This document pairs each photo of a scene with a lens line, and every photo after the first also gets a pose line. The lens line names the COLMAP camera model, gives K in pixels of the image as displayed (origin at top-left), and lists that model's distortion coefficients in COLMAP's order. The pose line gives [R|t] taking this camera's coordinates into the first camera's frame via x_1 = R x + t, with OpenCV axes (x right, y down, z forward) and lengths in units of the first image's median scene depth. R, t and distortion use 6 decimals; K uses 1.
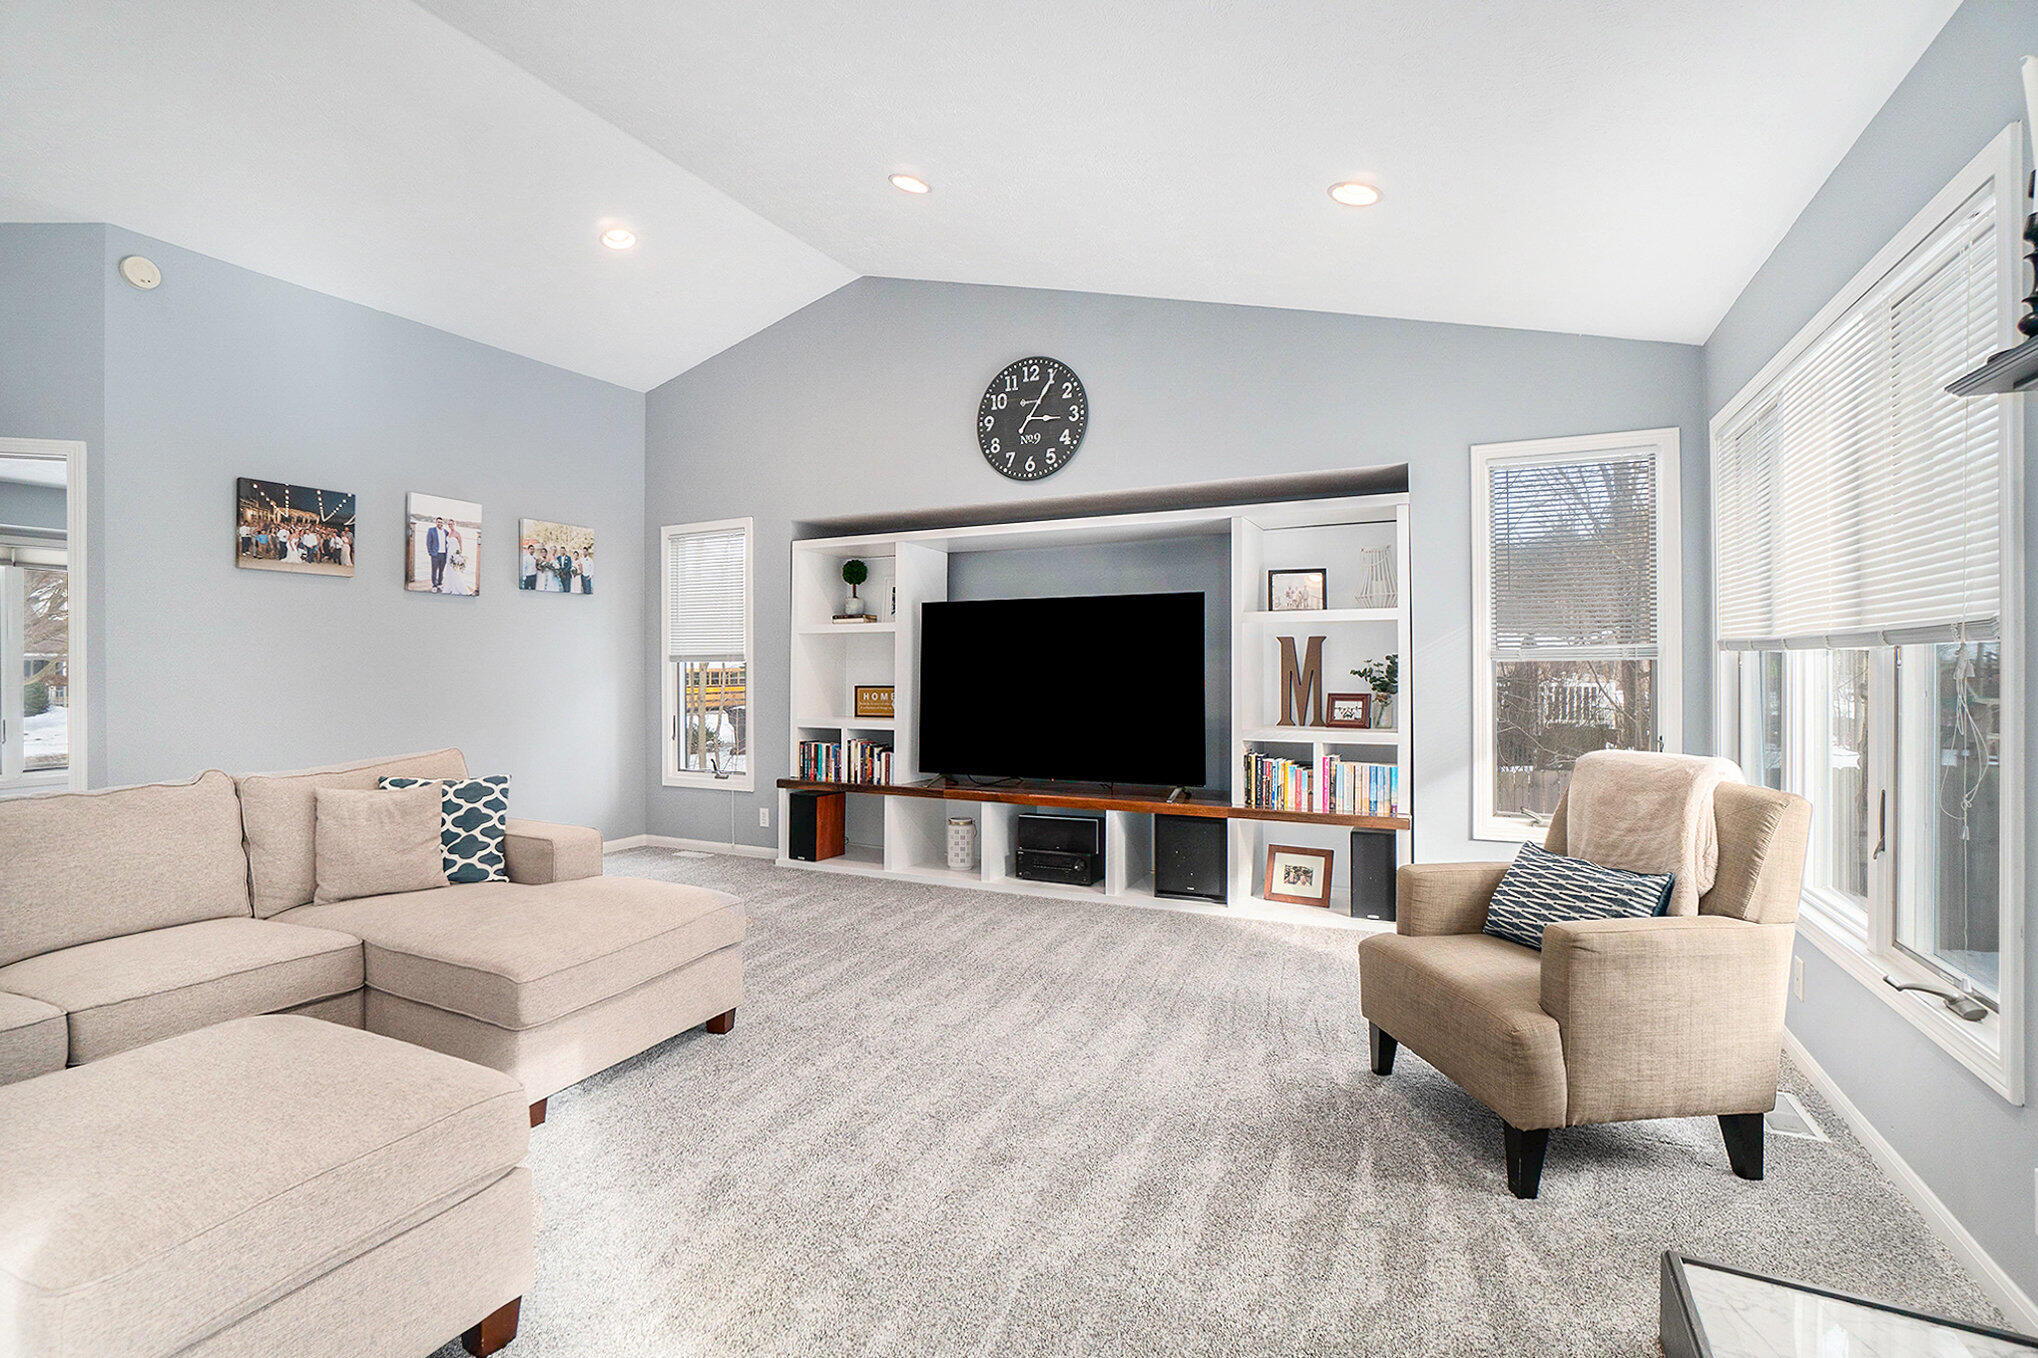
lens RADIAL K [[959.9, 0, 1017.6], [0, 959.9, 672.8], [0, 0, 1]] dist [-0.050549, 0.018701]
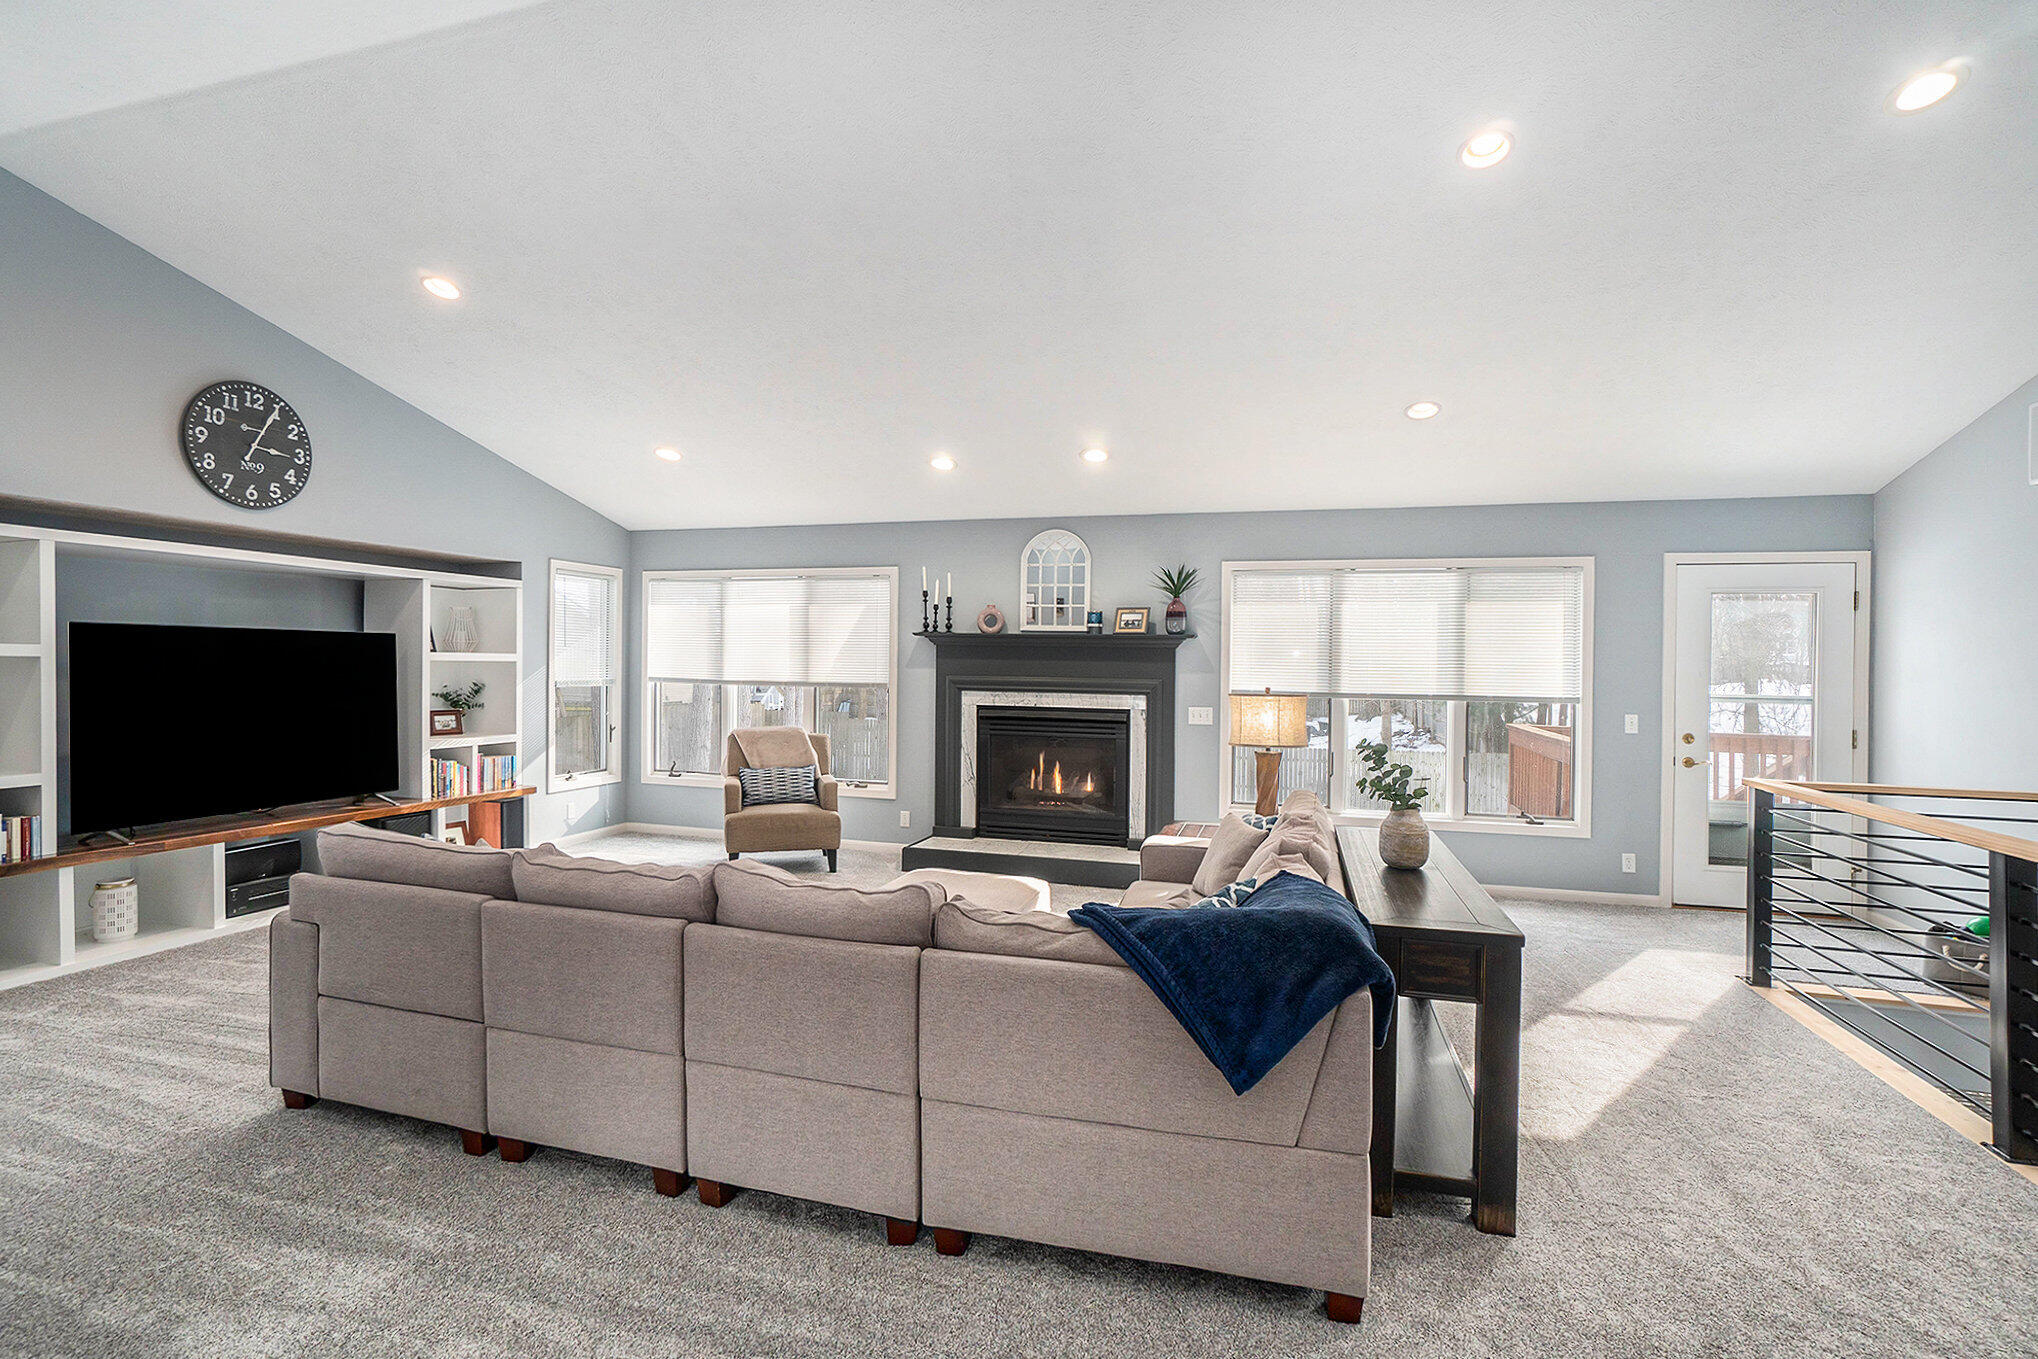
lens RADIAL K [[971.5, 0, 995.2], [0, 971.5, 664.0], [0, 0, 1]] dist [-0.031212, 0.017766]
pose [[-0.151242, 0.001096, 0.988496, -1.156716], [-0.009731, 0.999949, -0.002597, -0.049510], [-0.988449, -0.010012, -0.151224, 0.419326]]
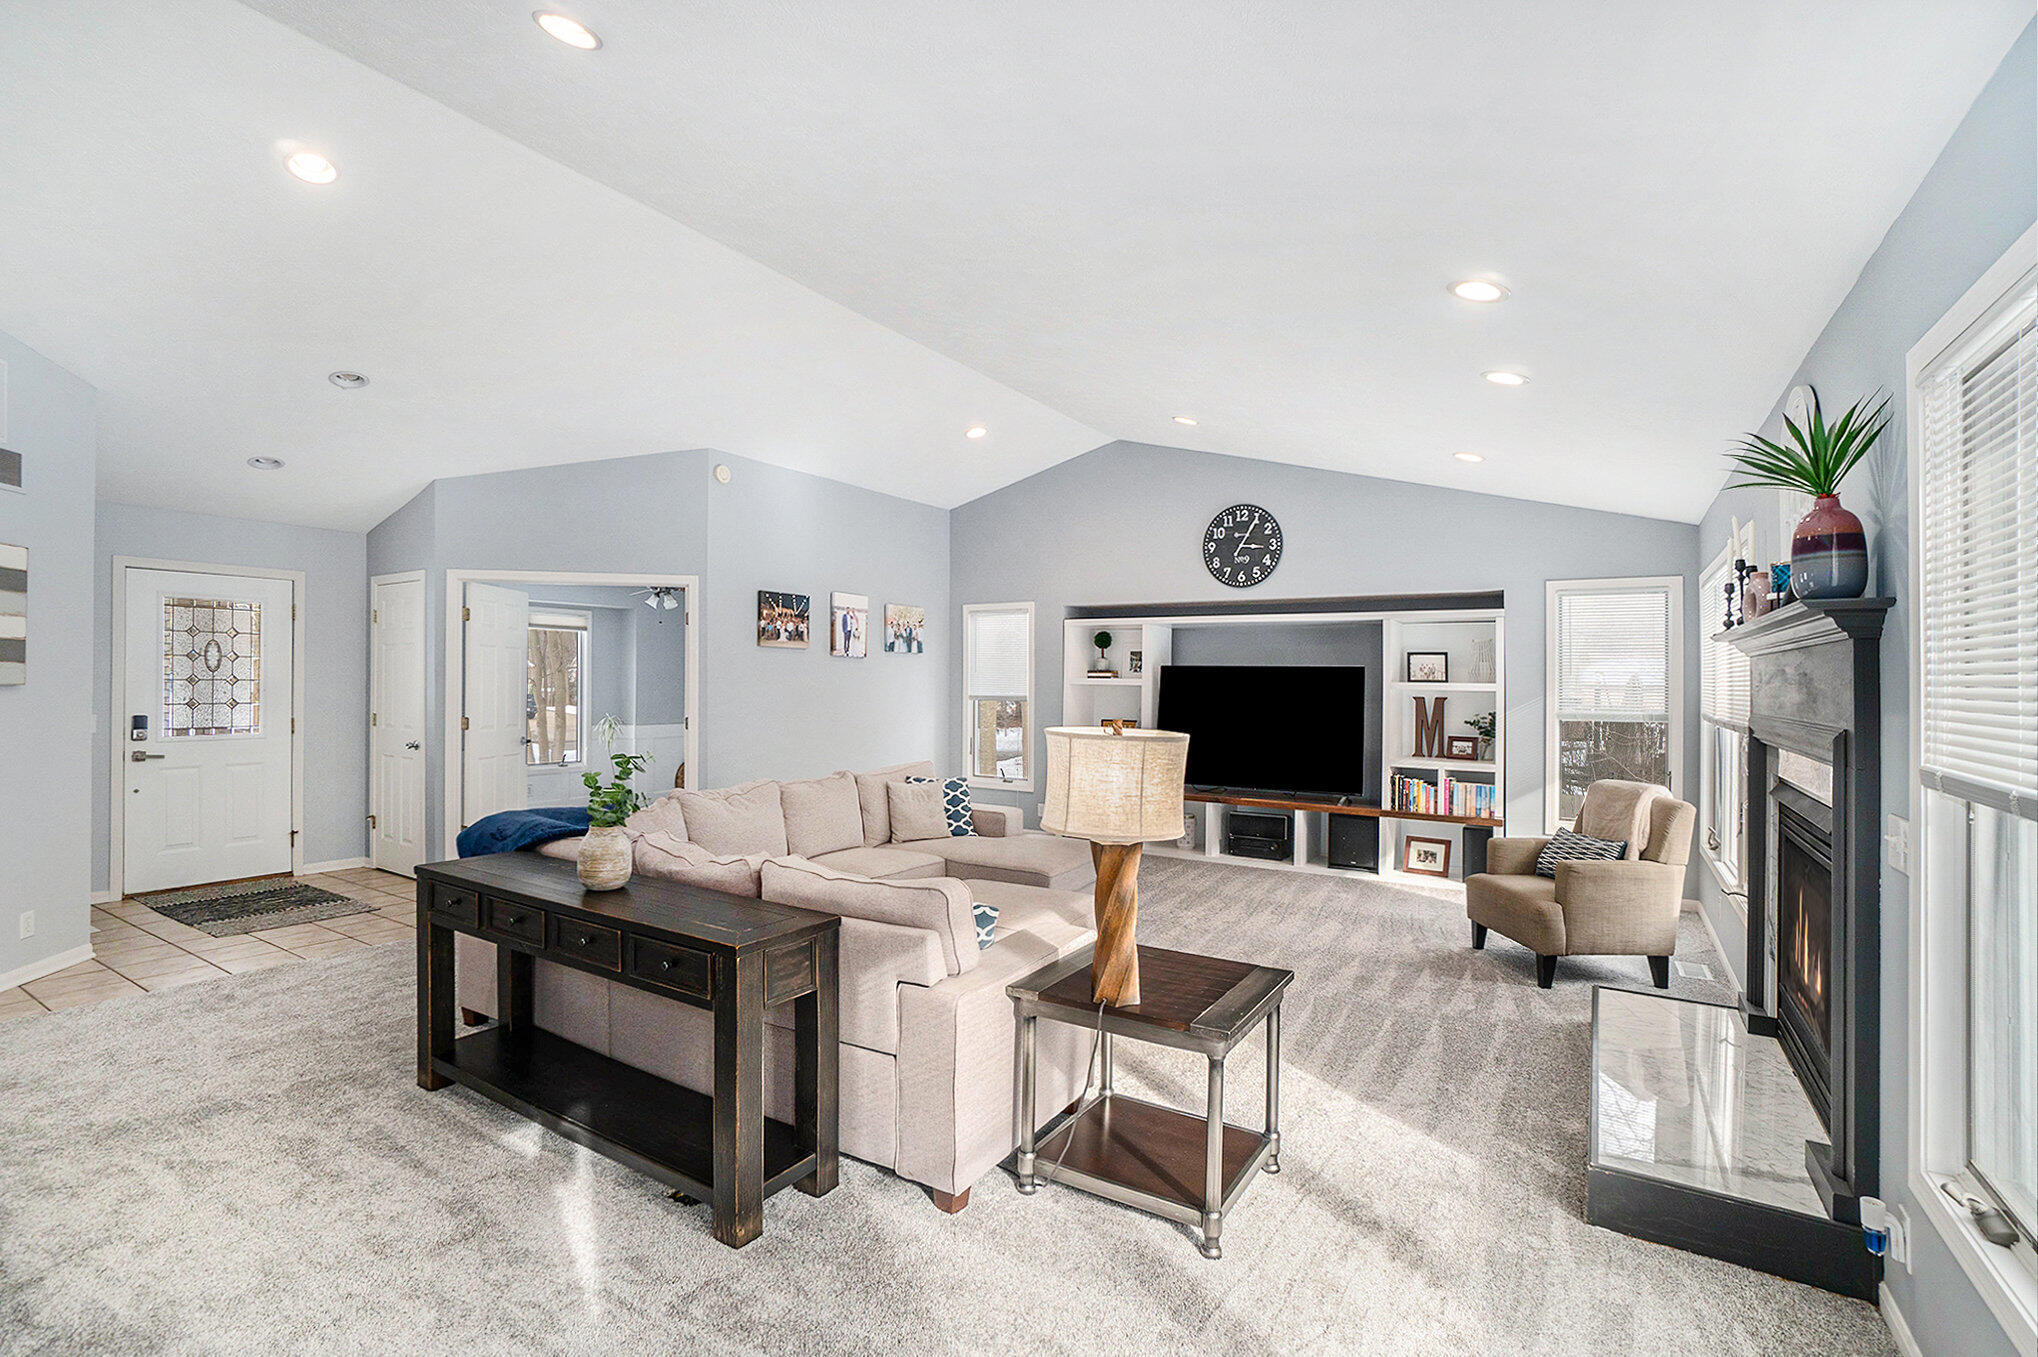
lens RADIAL K [[959.2, 0, 1013.0], [0, 959.2, 664.7], [0, 0, 1]] dist [-0.018413, -0.000158]
pose [[0.993741, 0.014112, -0.110811, -0.186038], [-0.016348, 0.999680, -0.019297, -0.049091], [0.110503, 0.020988, 0.993654, -0.558662]]
